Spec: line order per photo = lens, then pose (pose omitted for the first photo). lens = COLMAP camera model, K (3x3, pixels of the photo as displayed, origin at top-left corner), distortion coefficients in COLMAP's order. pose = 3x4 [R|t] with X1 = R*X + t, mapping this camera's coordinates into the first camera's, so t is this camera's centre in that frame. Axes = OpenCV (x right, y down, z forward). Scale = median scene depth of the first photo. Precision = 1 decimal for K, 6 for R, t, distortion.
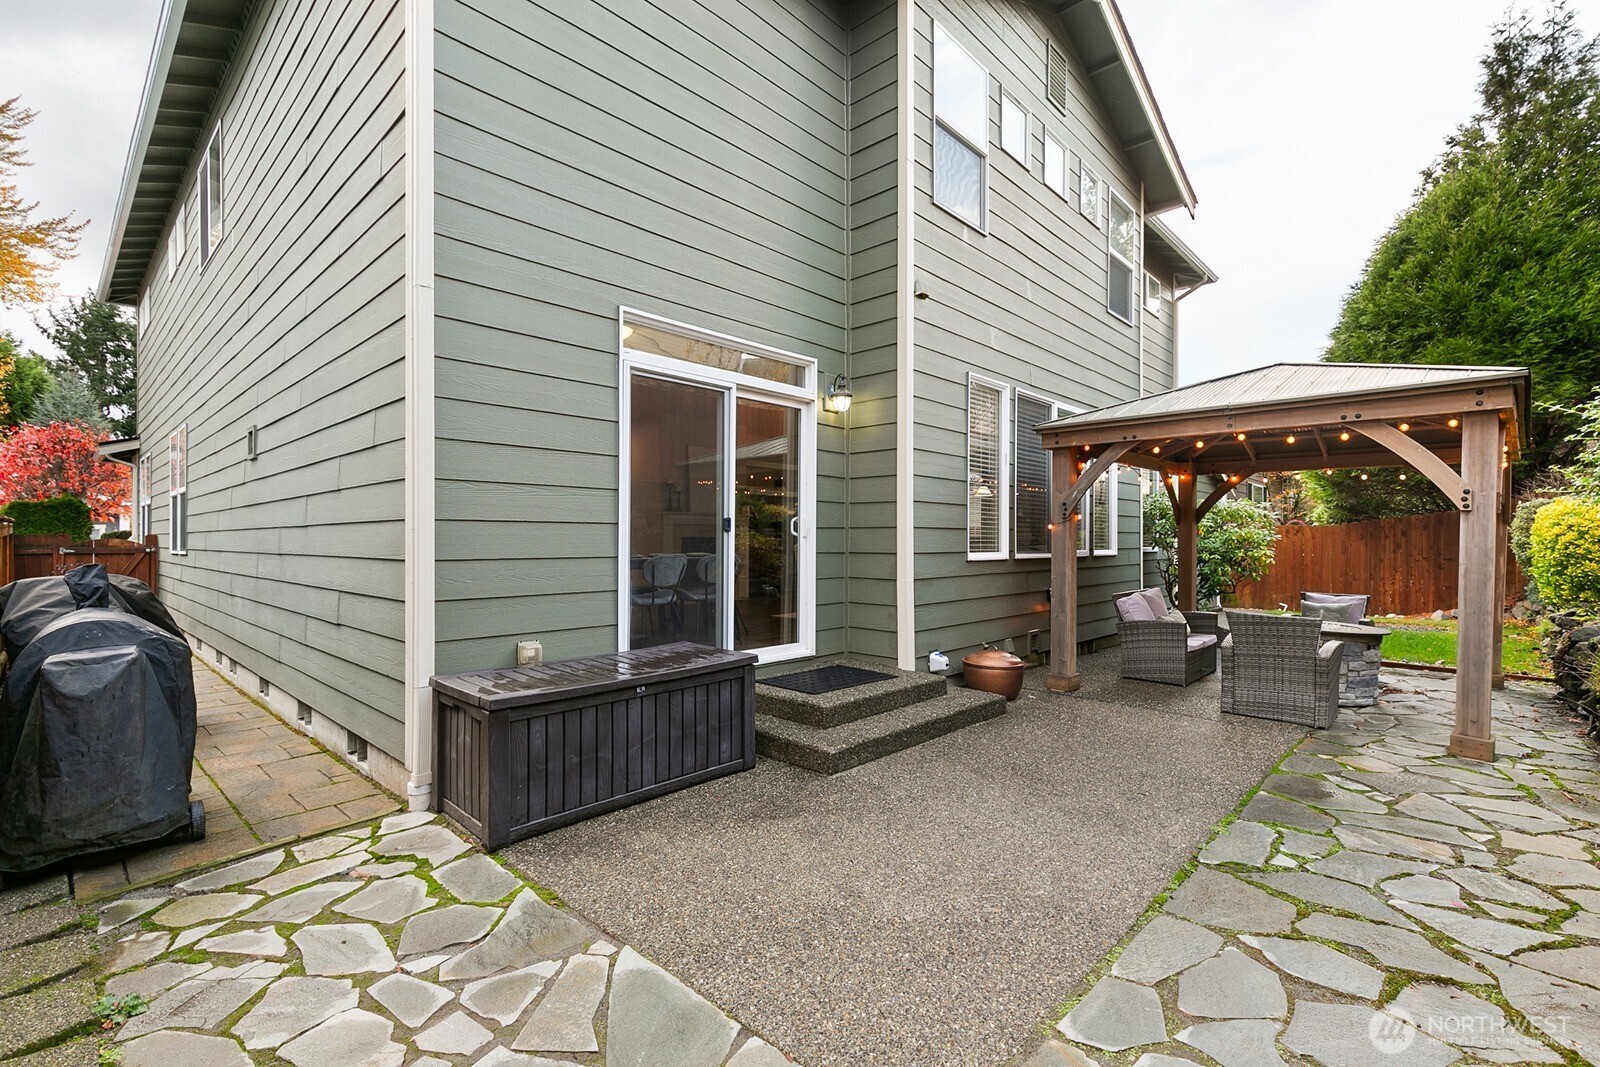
lens RADIAL K [[718.5, 0, 800.0], [0, 718.5, 533.5], [0, 0, 1]] dist [0.002693, 0.000466]
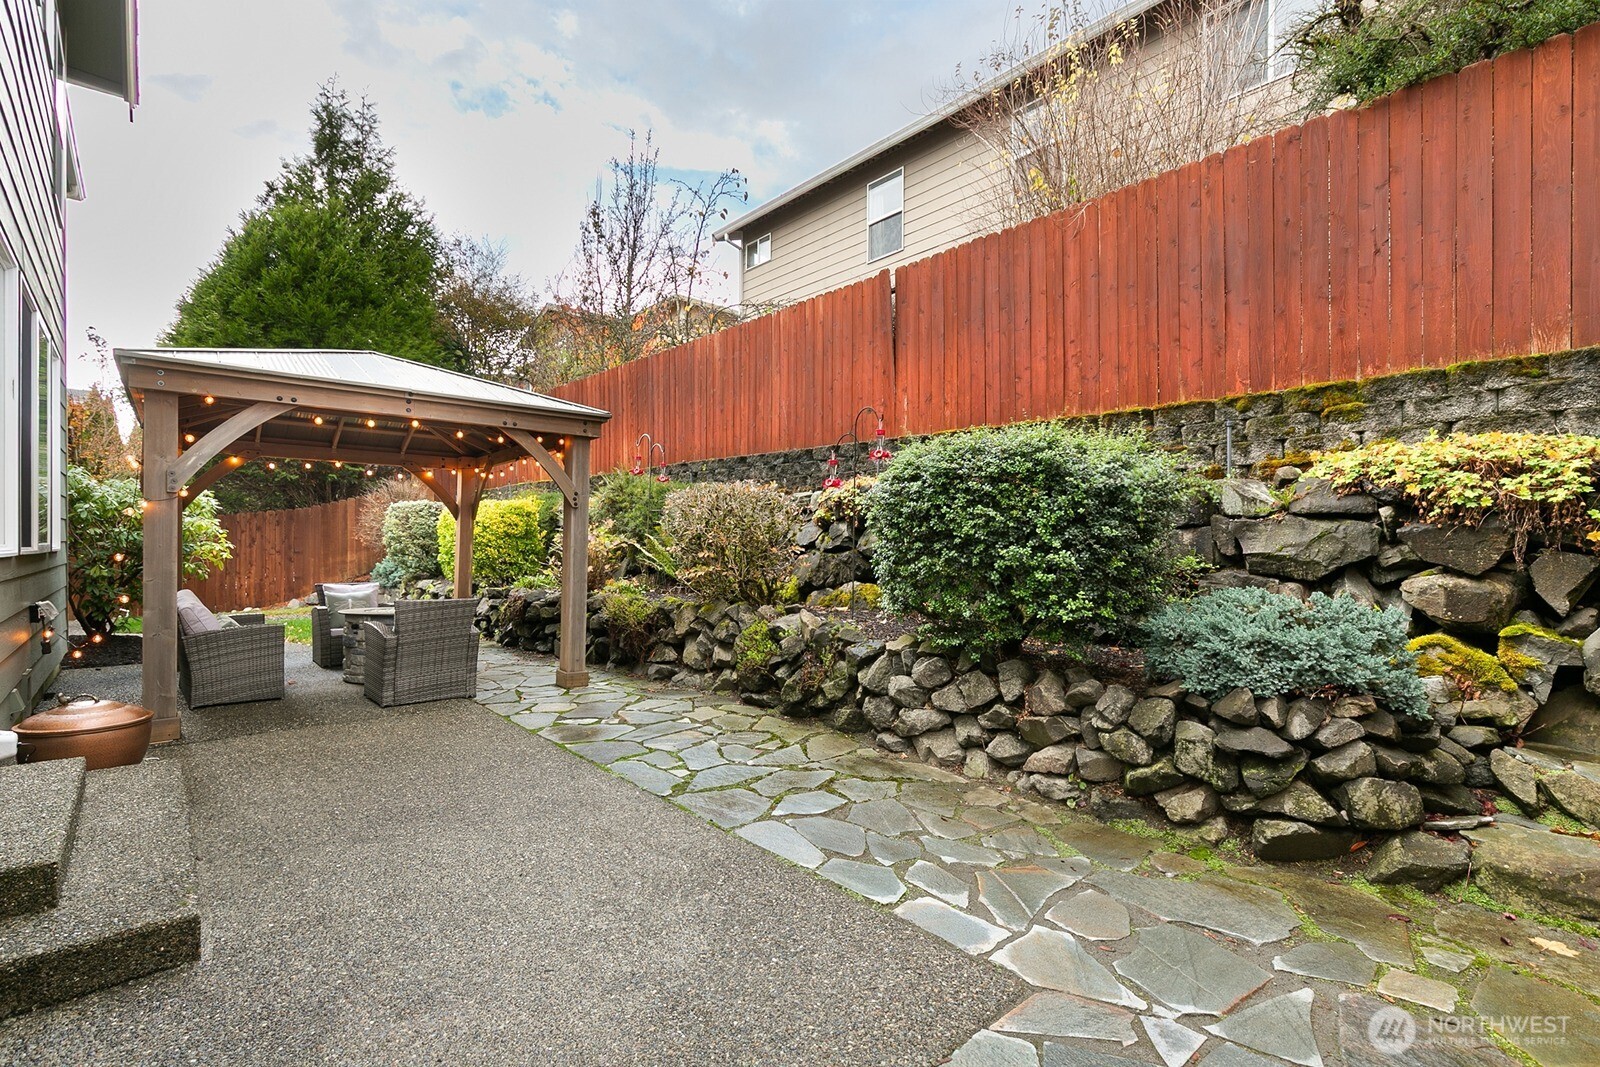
lens RADIAL K [[719.5, 0, 798.1], [0, 719.5, 537.1], [0, 0, 1]] dist [0.010492, -0.000041]
pose [[0.075089, 0.003715, 0.997170, -0.459421], [-0.009686, 0.999949, -0.002996, 0.027847], [-0.997130, -0.009434, 0.075122, 0.536380]]
